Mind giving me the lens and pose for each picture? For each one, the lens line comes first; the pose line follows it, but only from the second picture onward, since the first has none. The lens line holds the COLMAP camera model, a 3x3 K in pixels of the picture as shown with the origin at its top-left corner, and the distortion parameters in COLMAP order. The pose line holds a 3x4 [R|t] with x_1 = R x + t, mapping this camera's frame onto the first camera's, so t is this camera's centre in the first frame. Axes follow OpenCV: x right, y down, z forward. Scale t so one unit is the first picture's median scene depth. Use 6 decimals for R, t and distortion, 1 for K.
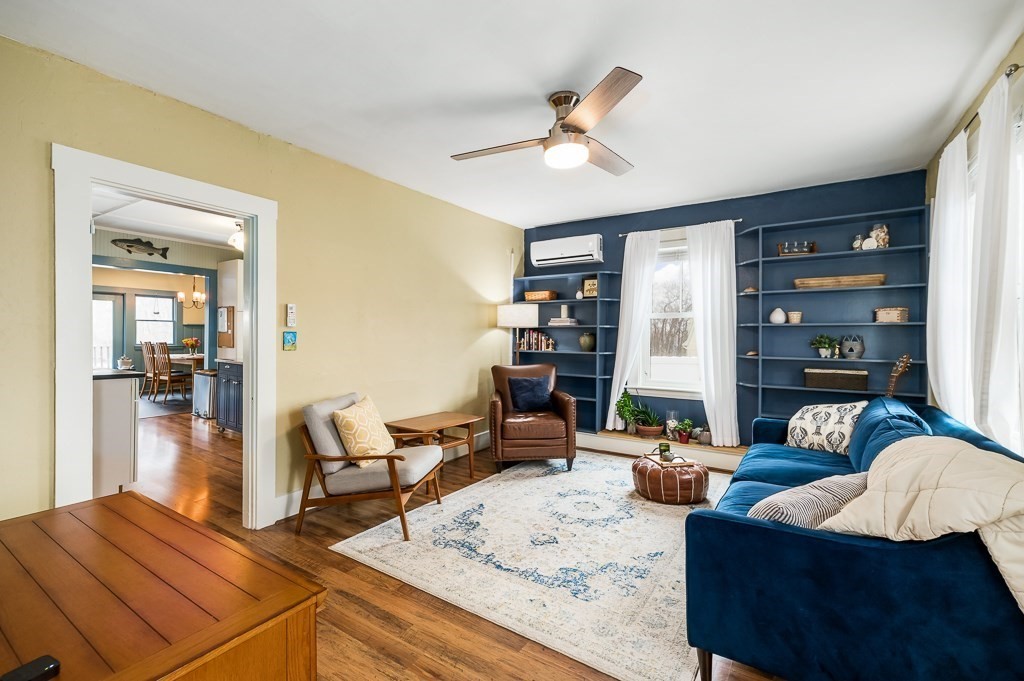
lens RADIAL K [[442.3, 0, 514.3], [0, 442.3, 340.6], [0, 0, 1]] dist [0.005773, -0.000212]
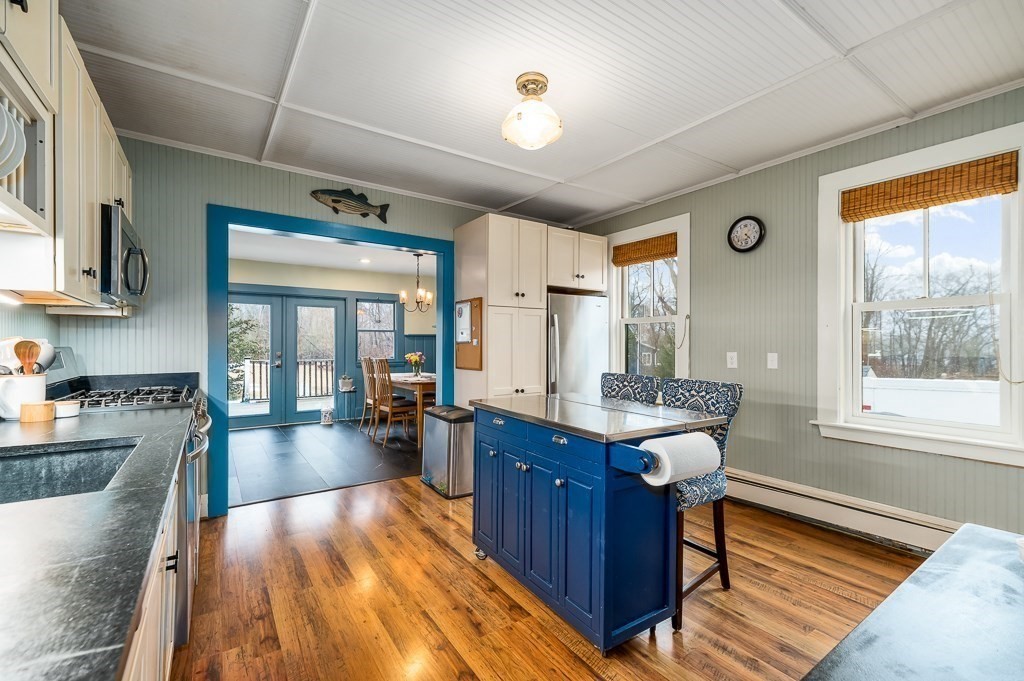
lens RADIAL K [[442.3, 0, 510.1], [0, 442.3, 346.7], [0, 0, 1]] dist [0.005773, -0.000212]
pose [[0.921726, -0.008192, -0.387755, -0.367559], [0.003696, 0.999917, -0.012340, -0.006521], [0.387824, 0.009941, 0.921680, 0.475835]]
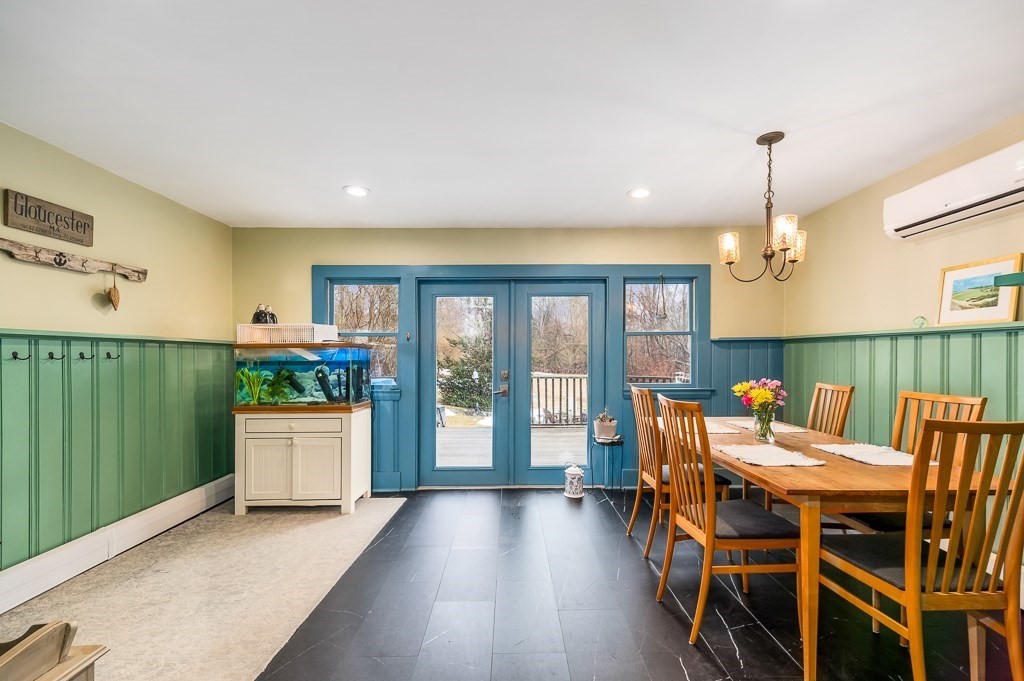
lens RADIAL K [[442.3, 0, 521.4], [0, 442.3, 356.9], [0, 0, 1]] dist [0.005773, -0.000212]
pose [[0.564614, -0.003748, -0.825346, -0.699841], [-0.001547, 0.999983, -0.005599, -0.024430], [0.825353, 0.004438, 0.564599, 0.855272]]
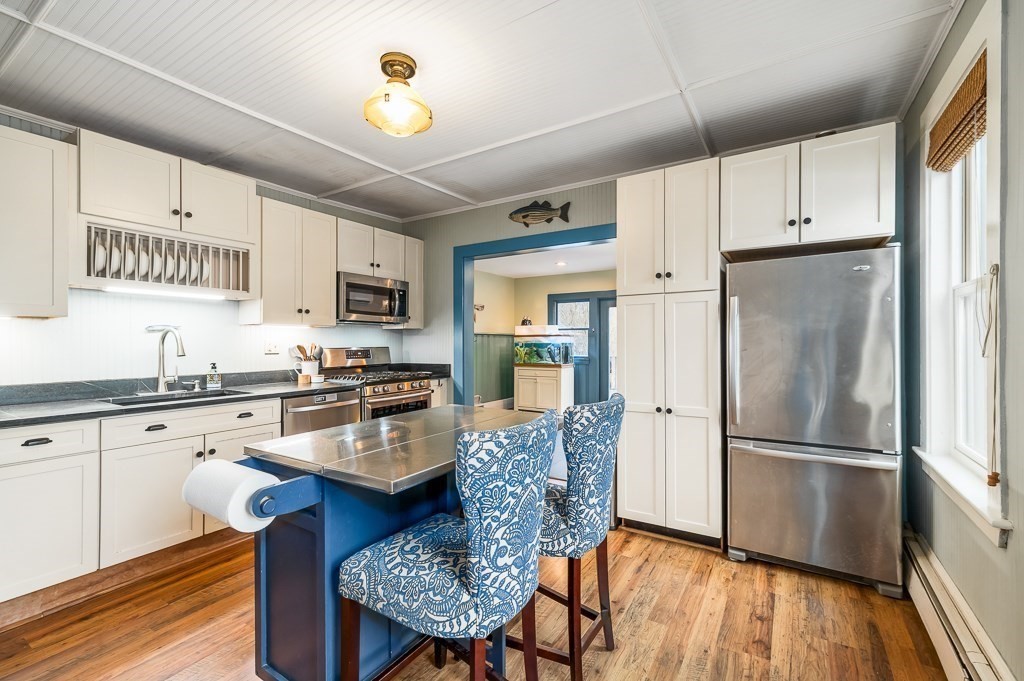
lens RADIAL K [[442.3, 0, 509.4], [0, 442.3, 344.7], [0, 0, 1]] dist [0.005773, -0.000212]
pose [[-0.000568, -0.002289, -0.999997, -0.173184], [-0.008957, 0.999957, -0.002284, -0.014799], [0.999960, 0.008956, -0.000589, 0.859706]]
